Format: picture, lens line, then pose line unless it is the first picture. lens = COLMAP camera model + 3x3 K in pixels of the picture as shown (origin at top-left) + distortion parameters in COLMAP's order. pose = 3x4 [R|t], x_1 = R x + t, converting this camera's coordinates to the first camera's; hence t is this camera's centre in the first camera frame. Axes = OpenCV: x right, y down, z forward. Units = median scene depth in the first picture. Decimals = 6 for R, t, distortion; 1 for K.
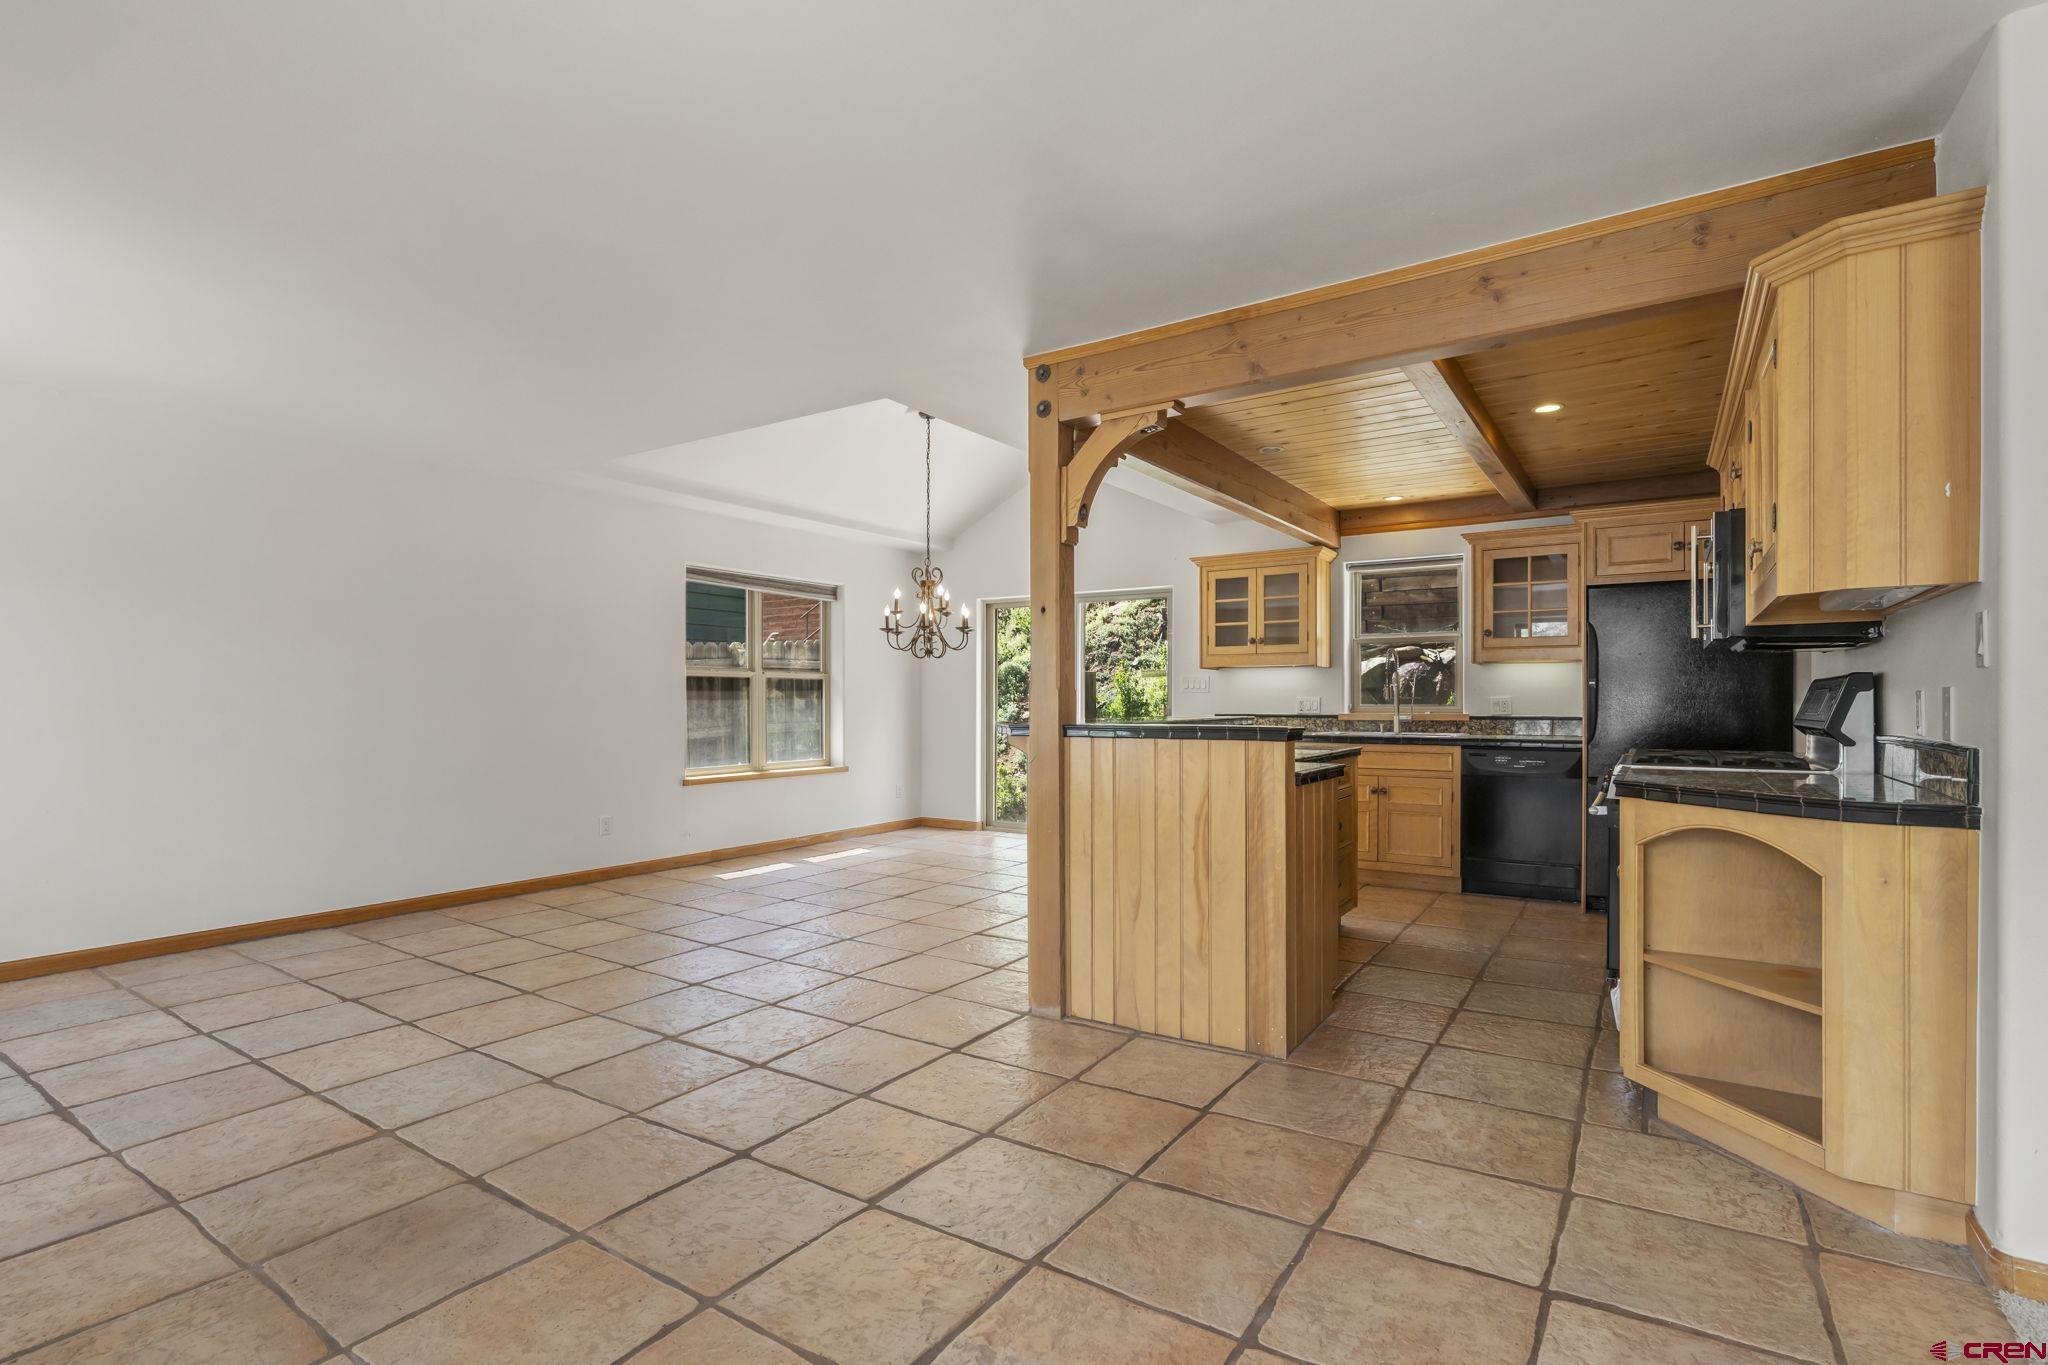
lens RADIAL K [[957.3, 0, 1036.7], [0, 957.3, 685.8], [0, 0, 1]] dist [-0.000660, 0.000091]
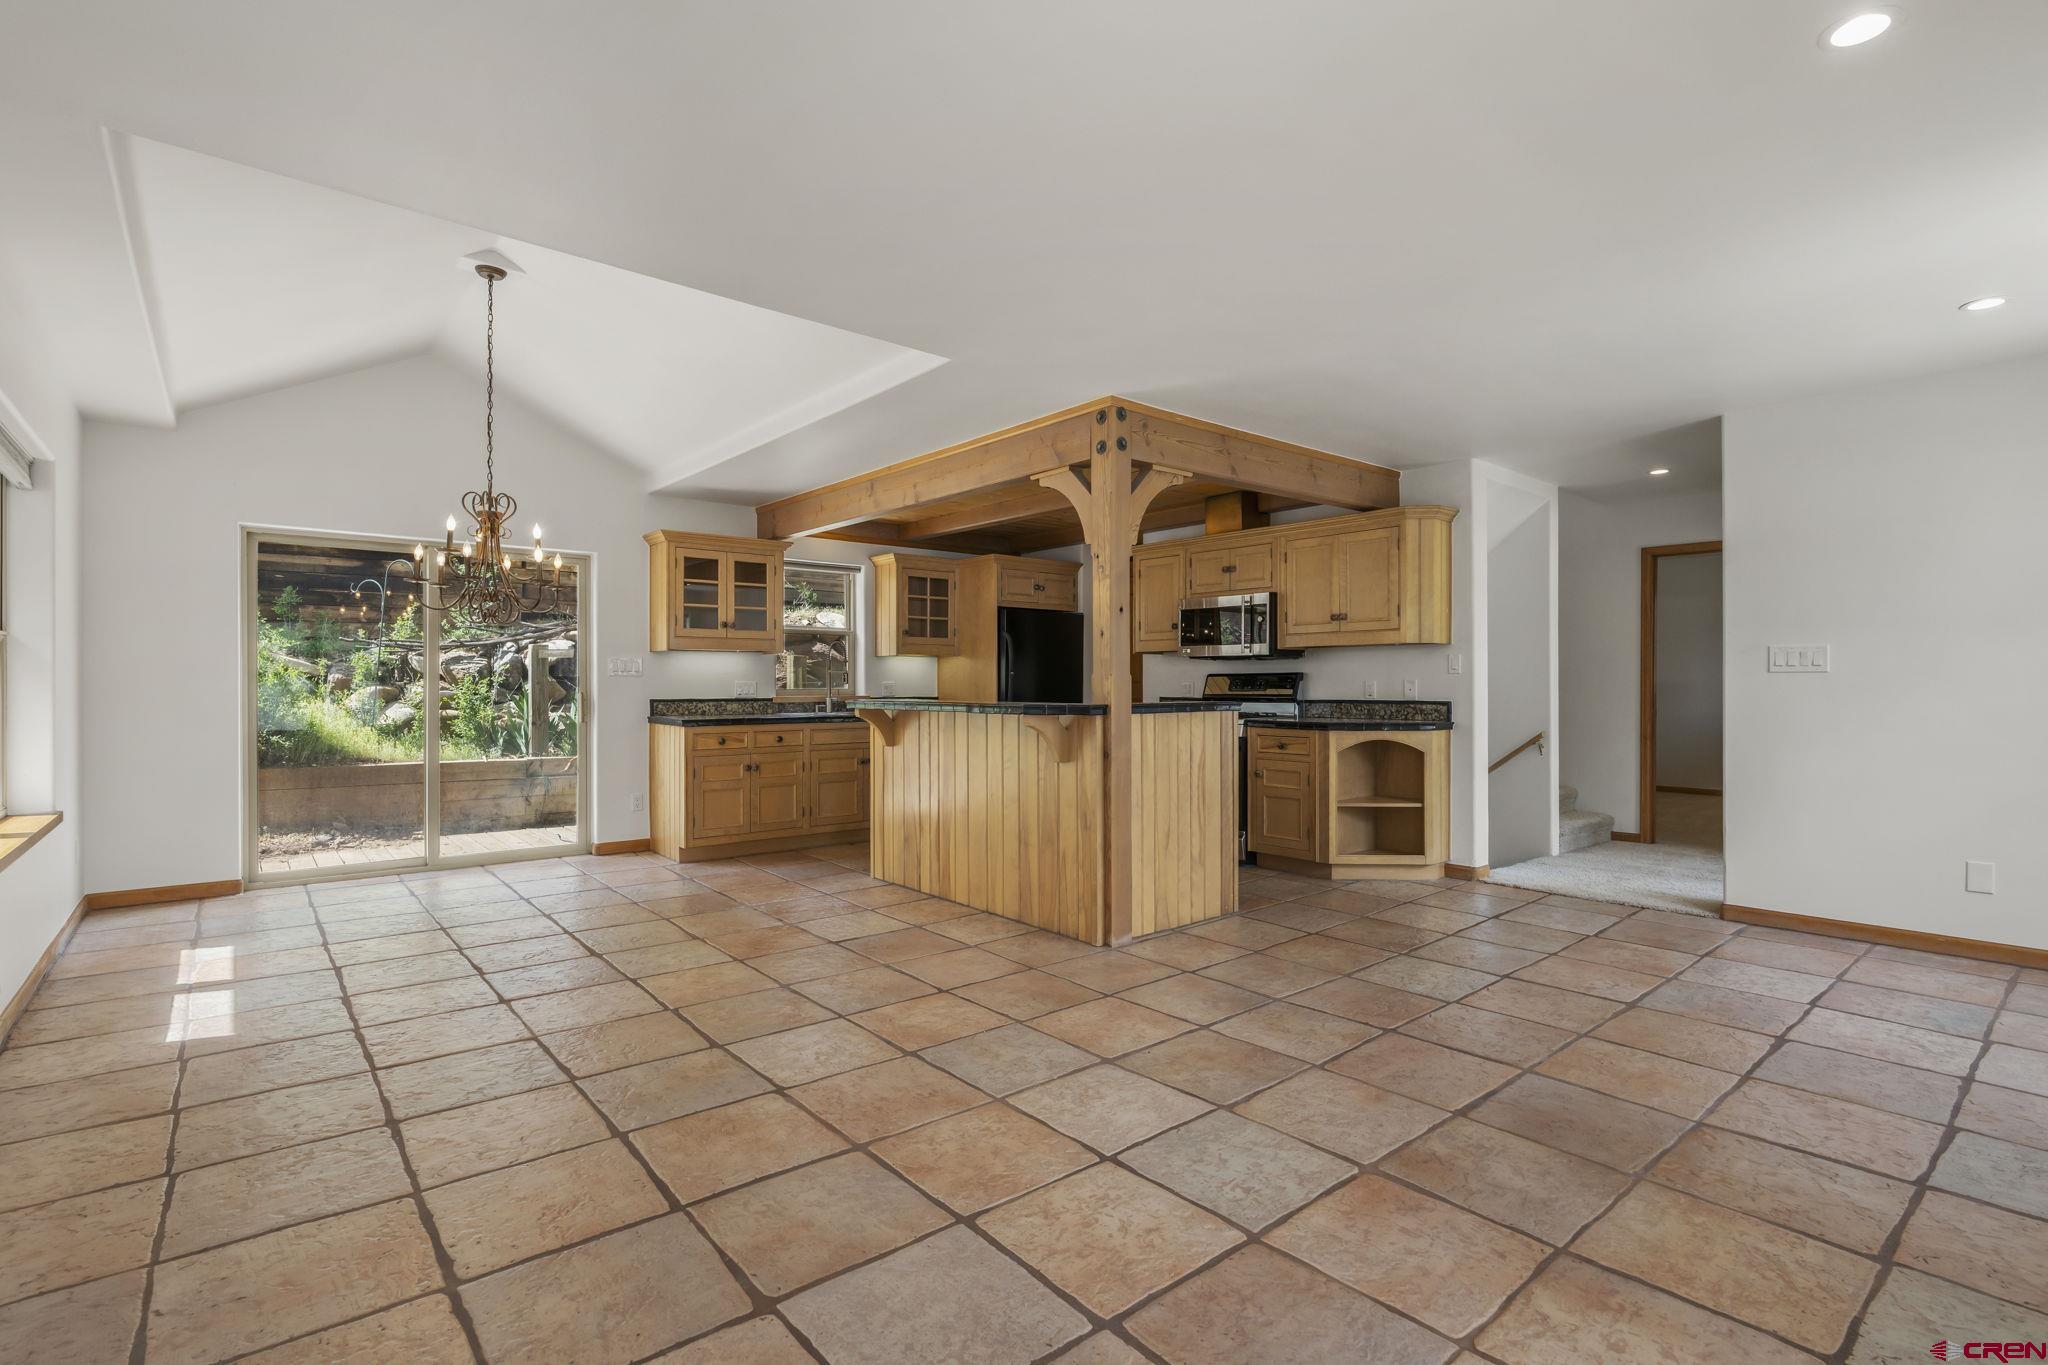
lens RADIAL K [[943.6, 0, 1042.2], [0, 943.6, 681.4], [0, 0, 1]] dist [-0.009498, 0.000802]
pose [[0.287254, 0.003180, 0.957849, -1.172293], [-0.015298, 0.999882, 0.001268, 0.010782], [-0.957732, -0.015018, 0.287269, 0.761340]]
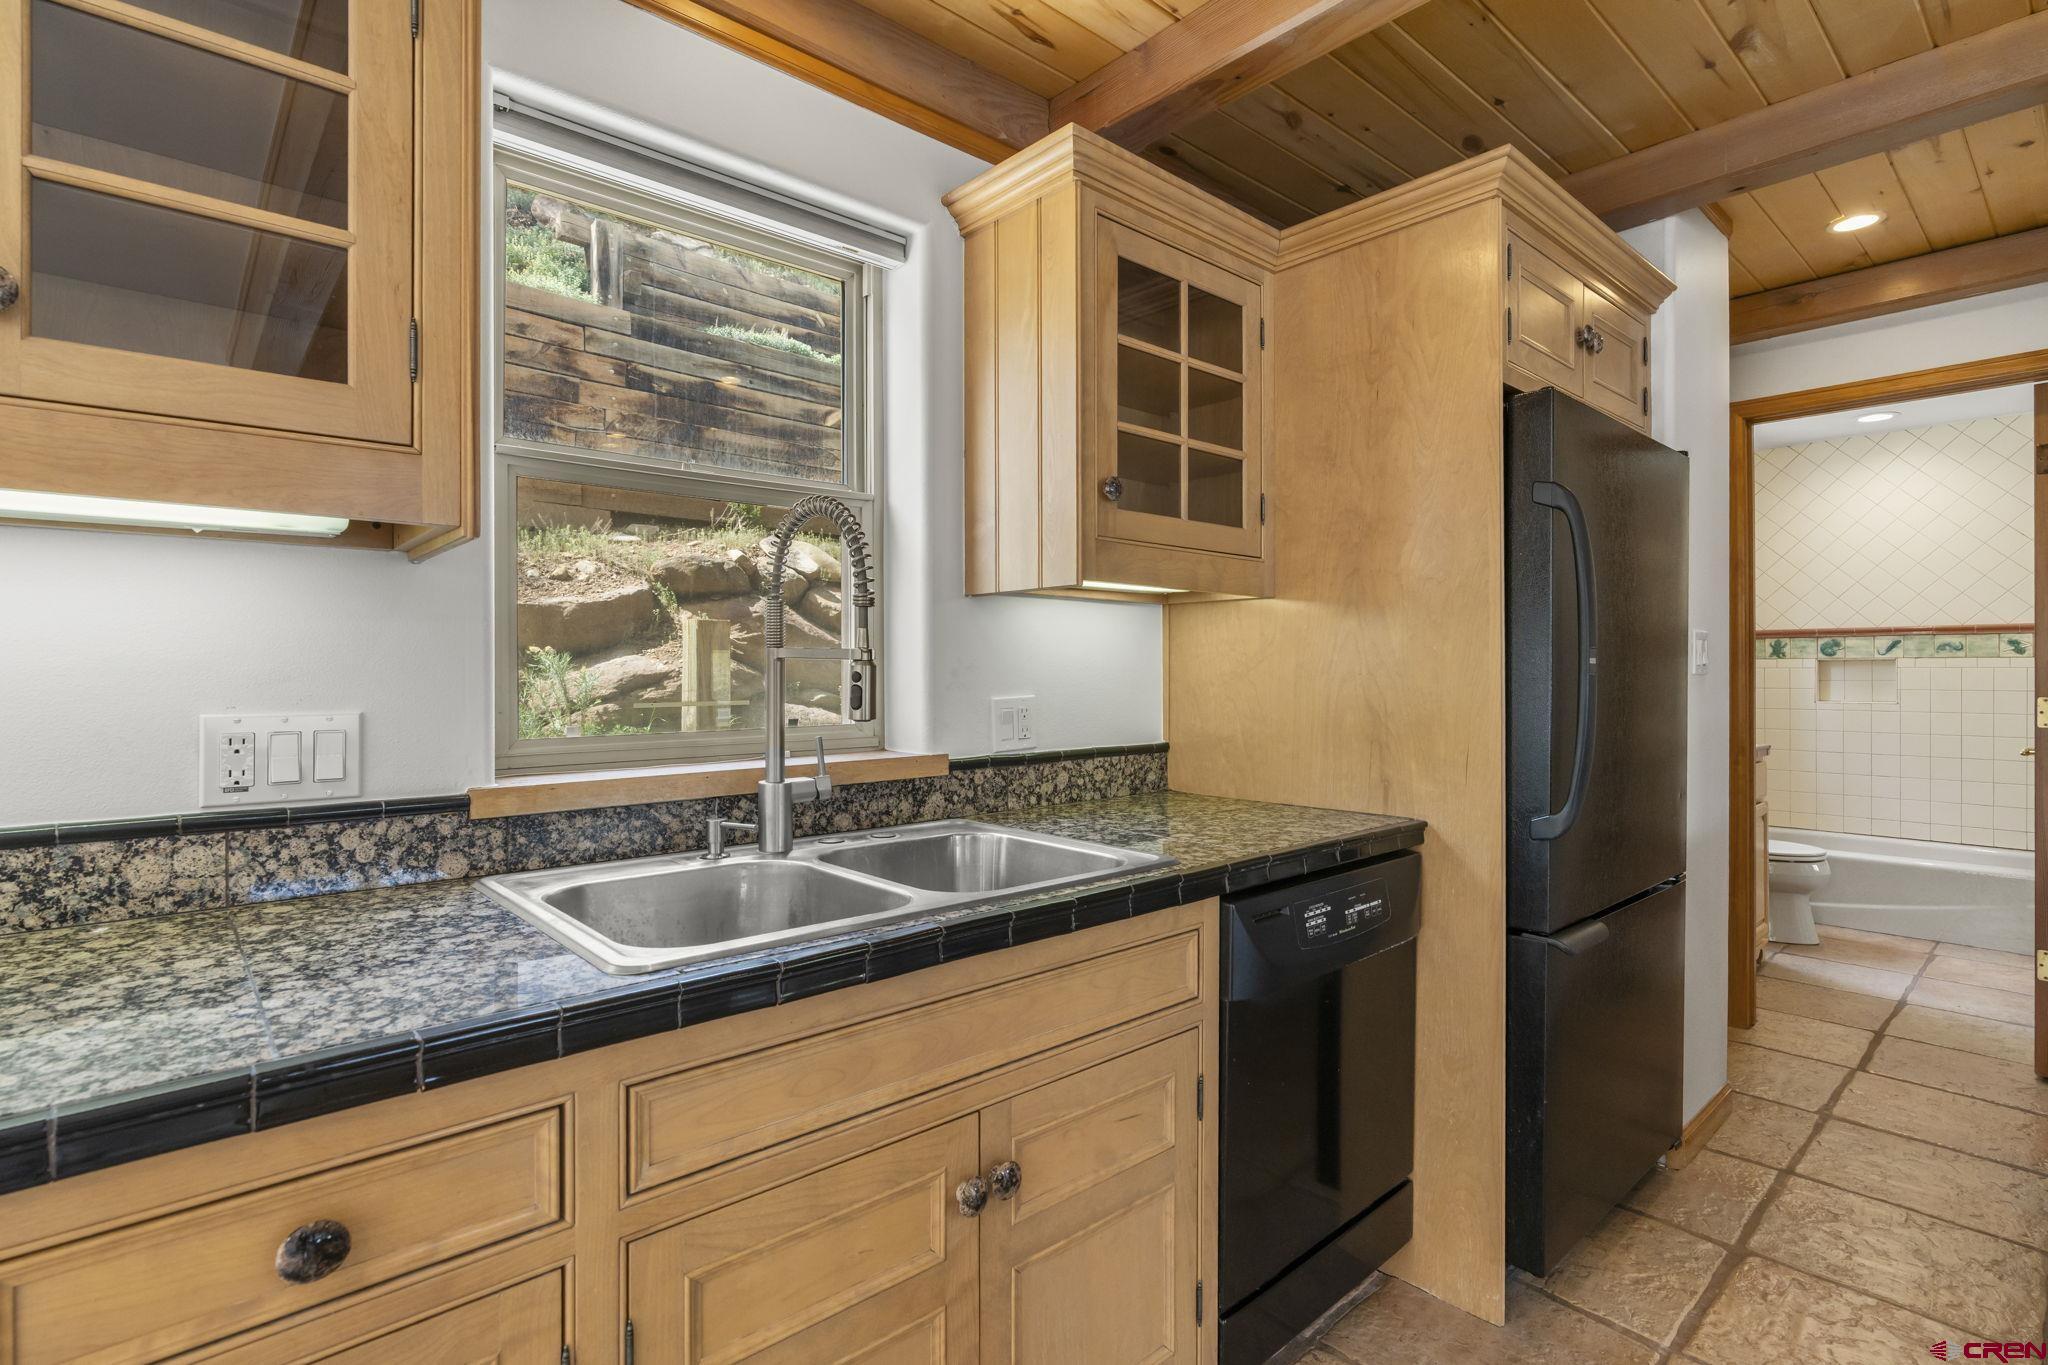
lens RADIAL K [[982.3, 0, 1047.0], [0, 982.3, 670.7], [0, 0, 1]] dist [0.000046, 0.000172]
pose [[0.253678, 0.001610, 0.967287, 0.273894], [-0.014668, 0.999890, 0.002182, 0.003243], [-0.967178, -0.014742, 0.253674, 1.572866]]
